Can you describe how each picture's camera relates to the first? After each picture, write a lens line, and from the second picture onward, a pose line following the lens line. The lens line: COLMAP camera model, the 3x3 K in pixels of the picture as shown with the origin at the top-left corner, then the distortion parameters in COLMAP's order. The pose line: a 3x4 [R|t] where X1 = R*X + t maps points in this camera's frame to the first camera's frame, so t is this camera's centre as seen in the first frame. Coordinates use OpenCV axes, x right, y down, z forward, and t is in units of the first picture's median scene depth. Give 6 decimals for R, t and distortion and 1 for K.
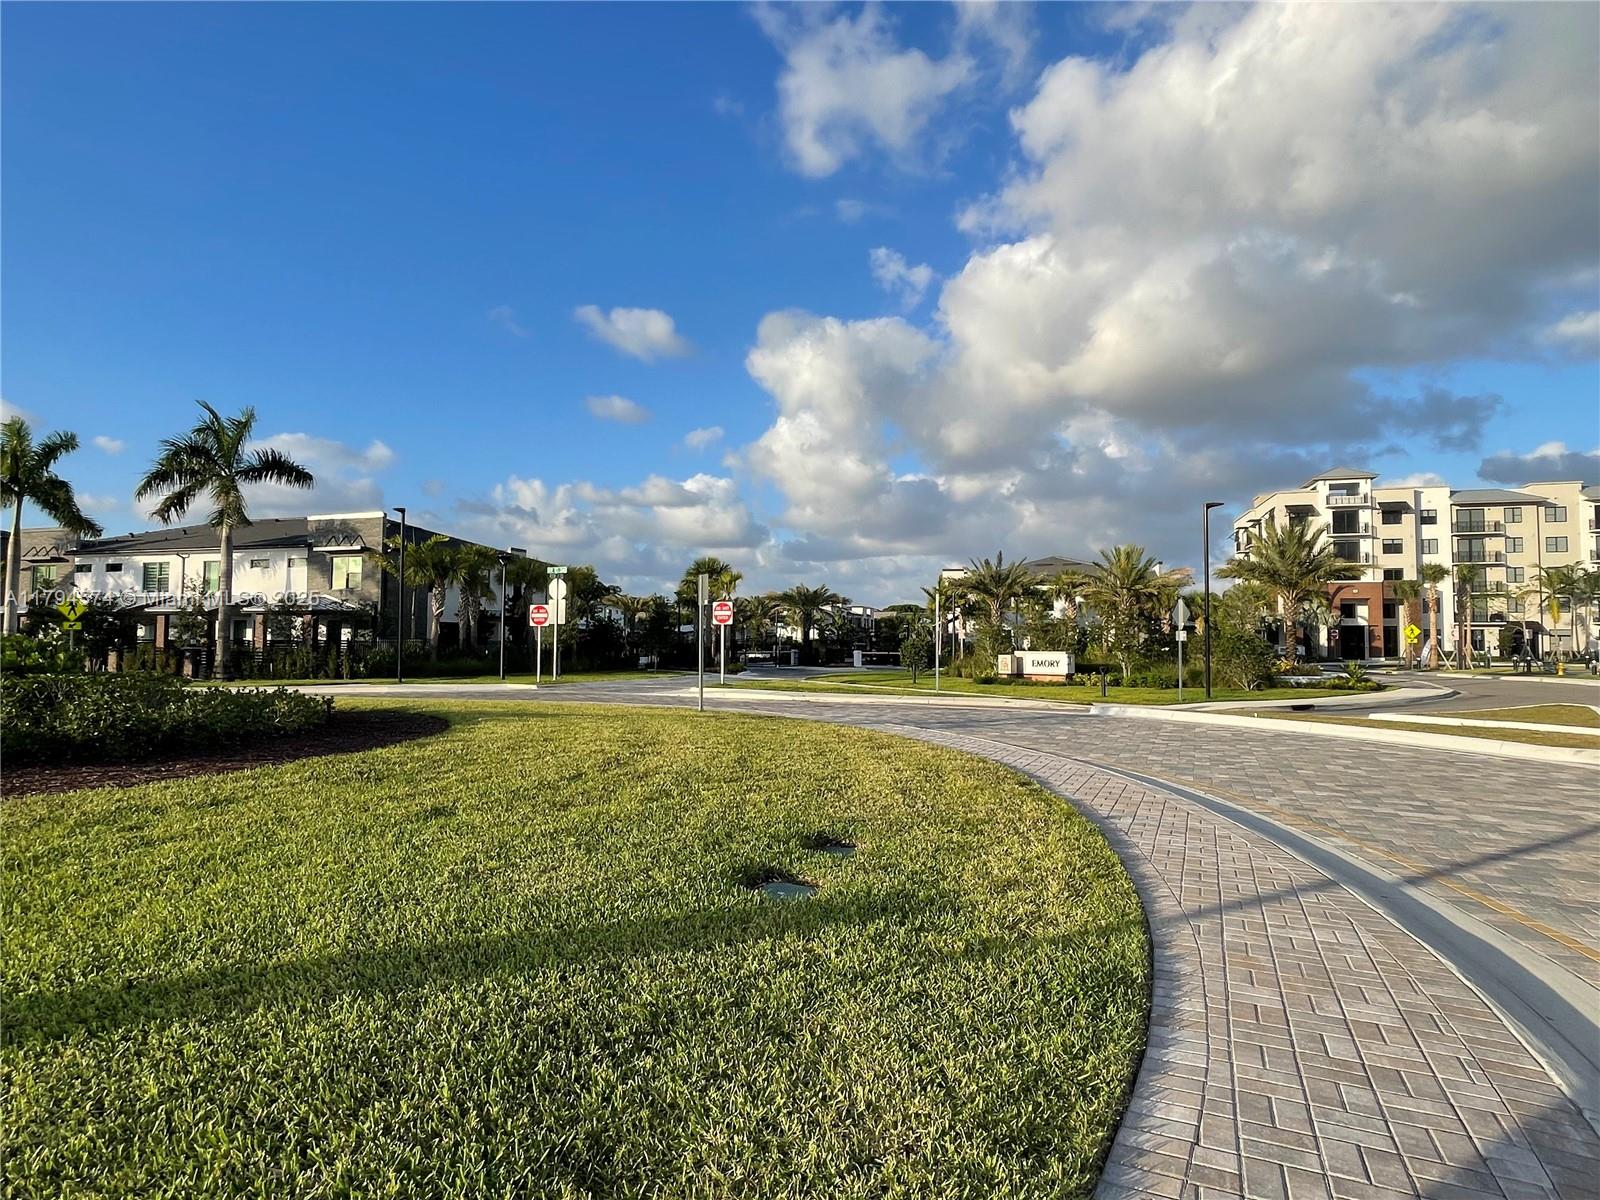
lens RADIAL K [[882.0, 0, 800.0], [0, 882.0, 600.0], [0, 0, 1]] dist [0.001612, 0.000062]
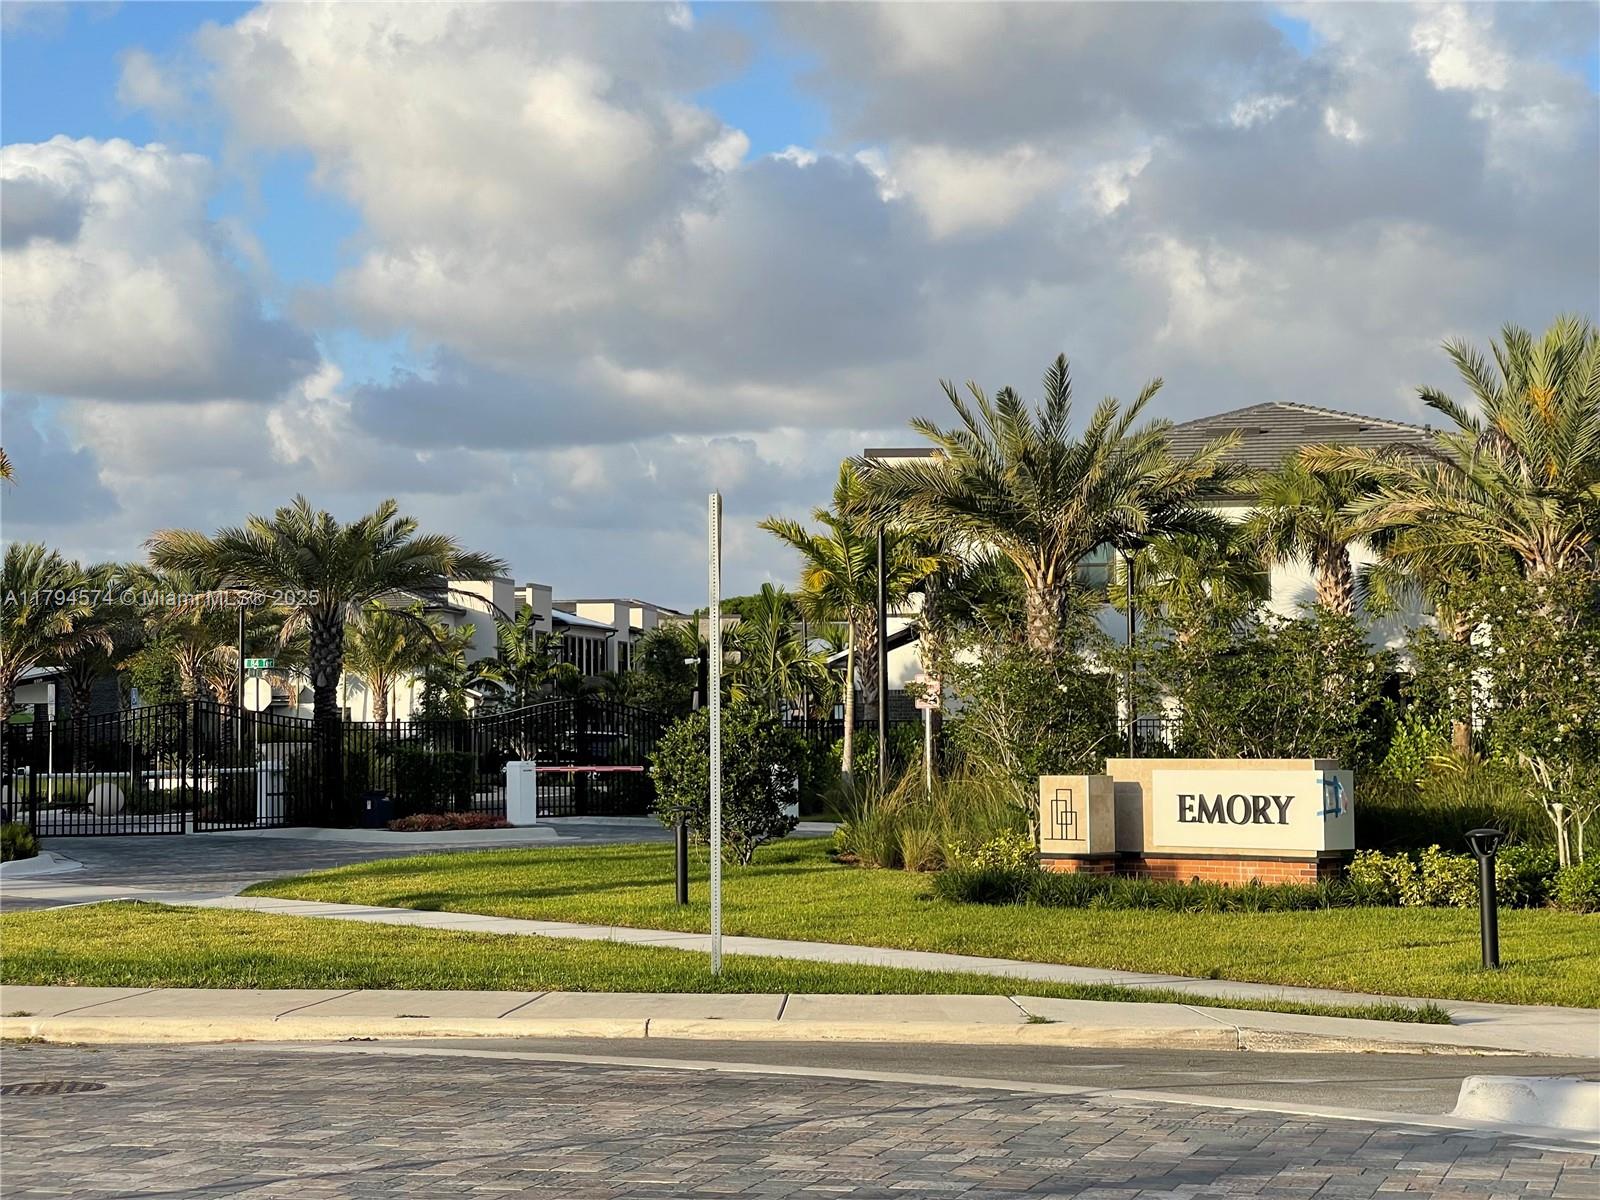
lens RADIAL K [[3000.5, 0, 800.0], [0, 3000.5, 600.0], [0, 0, 1]] dist [-0.002526, 0.171061]
pose [[0.992286, -0.006367, 0.123807, 0.039296], [0.005604, 0.999963, 0.006509, 0.006120], [-0.123843, -0.005765, 0.992285, 0.133823]]
